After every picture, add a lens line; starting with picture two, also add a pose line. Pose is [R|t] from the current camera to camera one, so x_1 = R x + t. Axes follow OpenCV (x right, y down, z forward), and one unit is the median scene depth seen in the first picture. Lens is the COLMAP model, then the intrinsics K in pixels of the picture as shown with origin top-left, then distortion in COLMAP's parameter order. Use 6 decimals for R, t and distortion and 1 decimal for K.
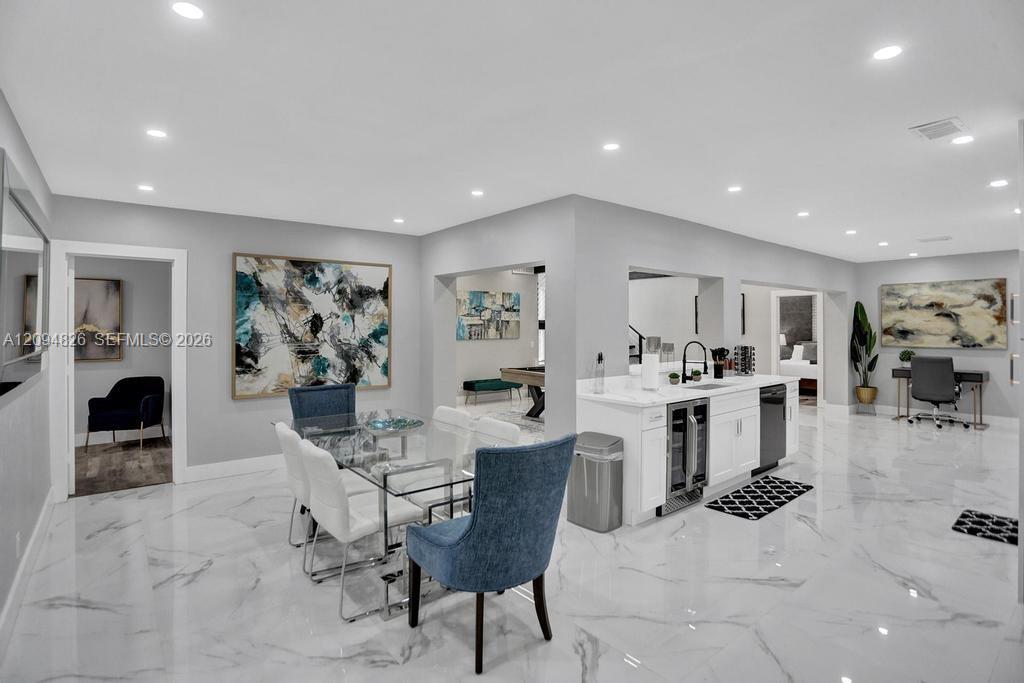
lens RADIAL K [[508.5, 0, 506.1], [0, 508.5, 325.1], [0, 0, 1]] dist [-0.069869, 0.028221]
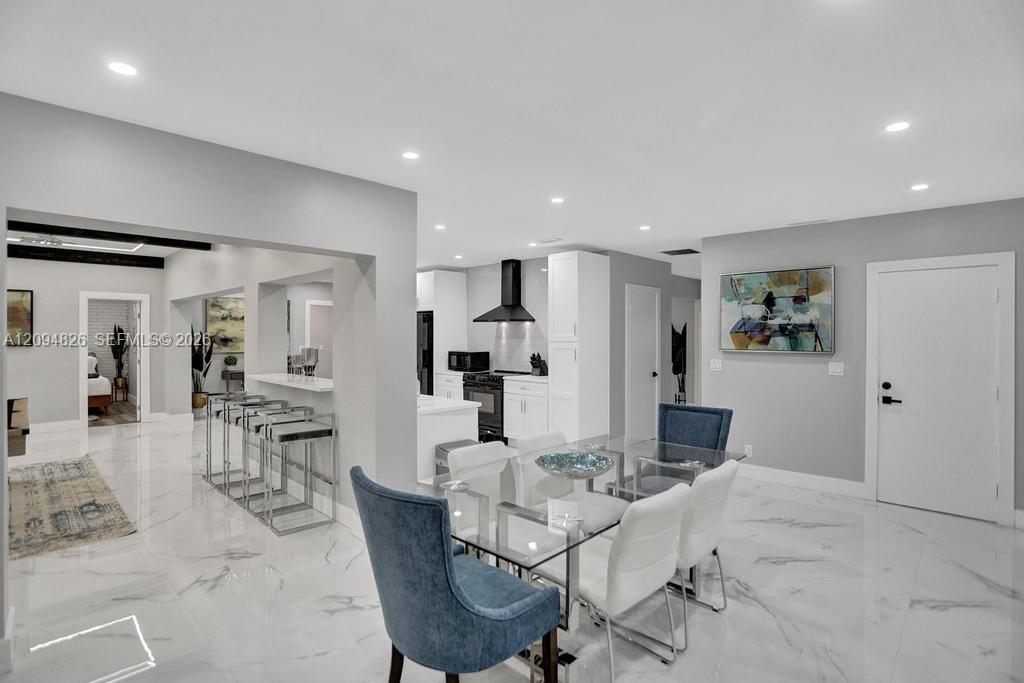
lens RADIAL K [[503.7, 0, 509.7], [0, 503.7, 335.4], [0, 0, 1]] dist [-0.071712, 0.031983]
pose [[-0.131530, -0.004209, 0.991303, -0.440727], [-0.003789, 0.999986, 0.003743, -0.003349], [-0.991305, -0.003264, -0.131544, 0.532803]]
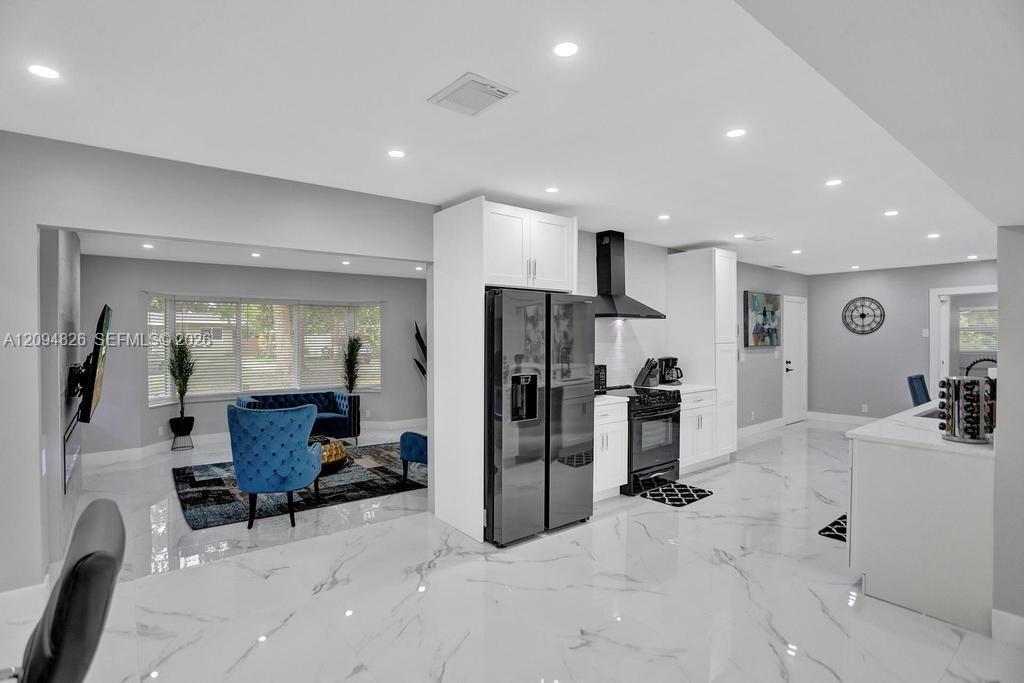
lens RADIAL K [[503.7, 0, 509.7], [0, 503.7, 335.4], [0, 0, 1]] dist [-0.071712, 0.031983]
pose [[-0.999970, 0.001236, 0.007626, 0.695461], [0.001216, 0.999996, -0.002631, -0.000729], [-0.007629, -0.002621, -0.999967, 1.119596]]
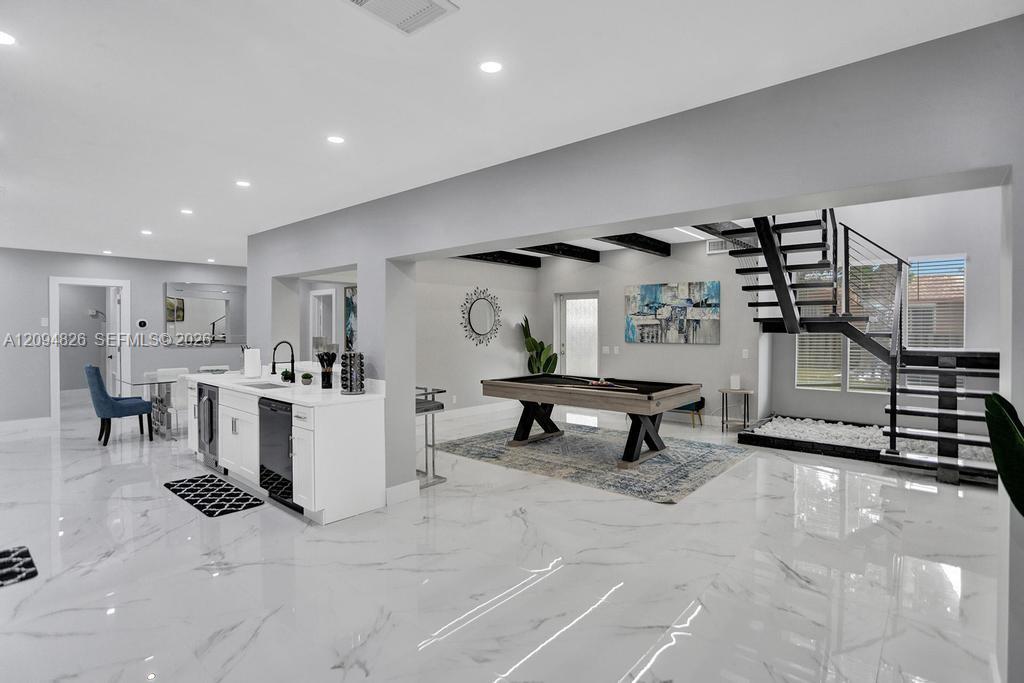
lens RADIAL K [[508.5, 0, 506.1], [0, 508.5, 325.1], [0, 0, 1]] dist [-0.069869, 0.028221]
pose [[0.174574, -0.002142, -0.984642, 0.949841], [0.000171, 0.999998, -0.002145, 0.001321], [0.984644, 0.000206, 0.174574, 0.830111]]
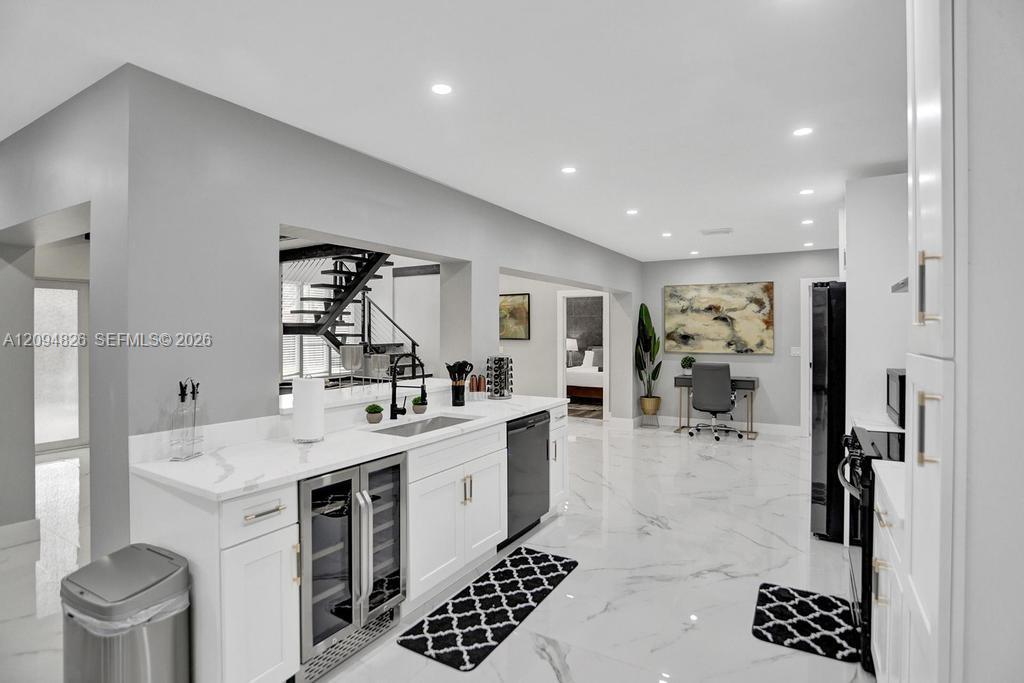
lens RADIAL K [[503.7, 0, 509.7], [0, 503.7, 335.4], [0, 0, 1]] dist [-0.071712, 0.031983]
pose [[0.939215, -0.002204, 0.343322, 0.181356], [-0.001459, 0.999945, 0.010411, 0.002005], [-0.343326, -0.010279, 0.939160, 0.237331]]
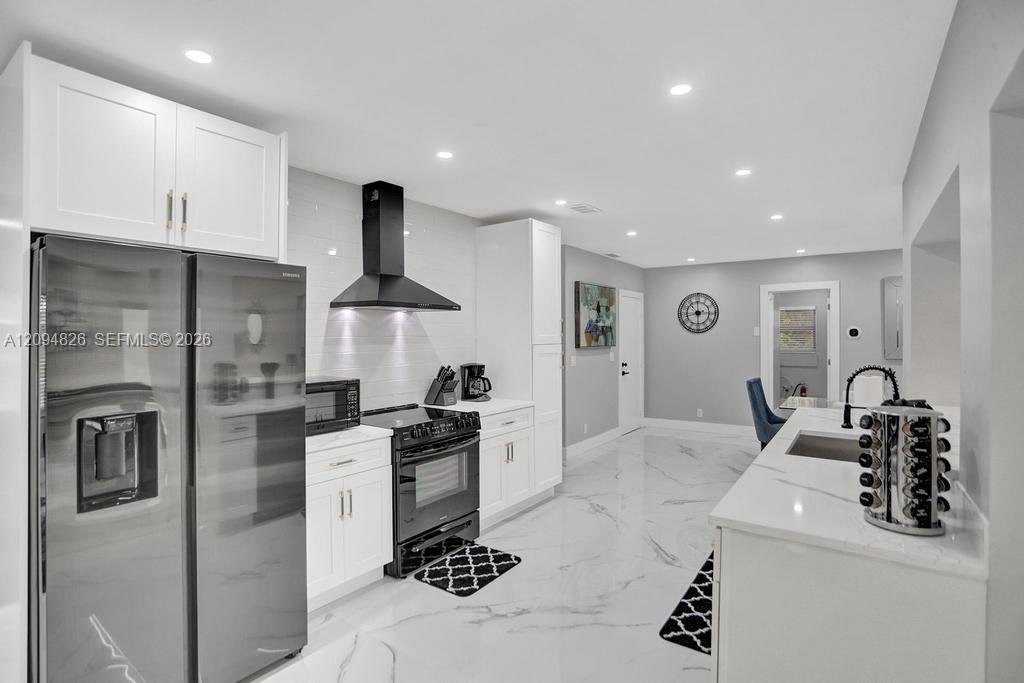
lens RADIAL K [[503.7, 0, 509.7], [0, 503.7, 335.4], [0, 0, 1]] dist [-0.071712, 0.031983]
pose [[-0.962694, 0.003504, -0.270570, 0.568640], [0.004023, 0.999991, -0.001361, -0.000215], [0.270563, -0.002399, -0.962699, 0.906843]]
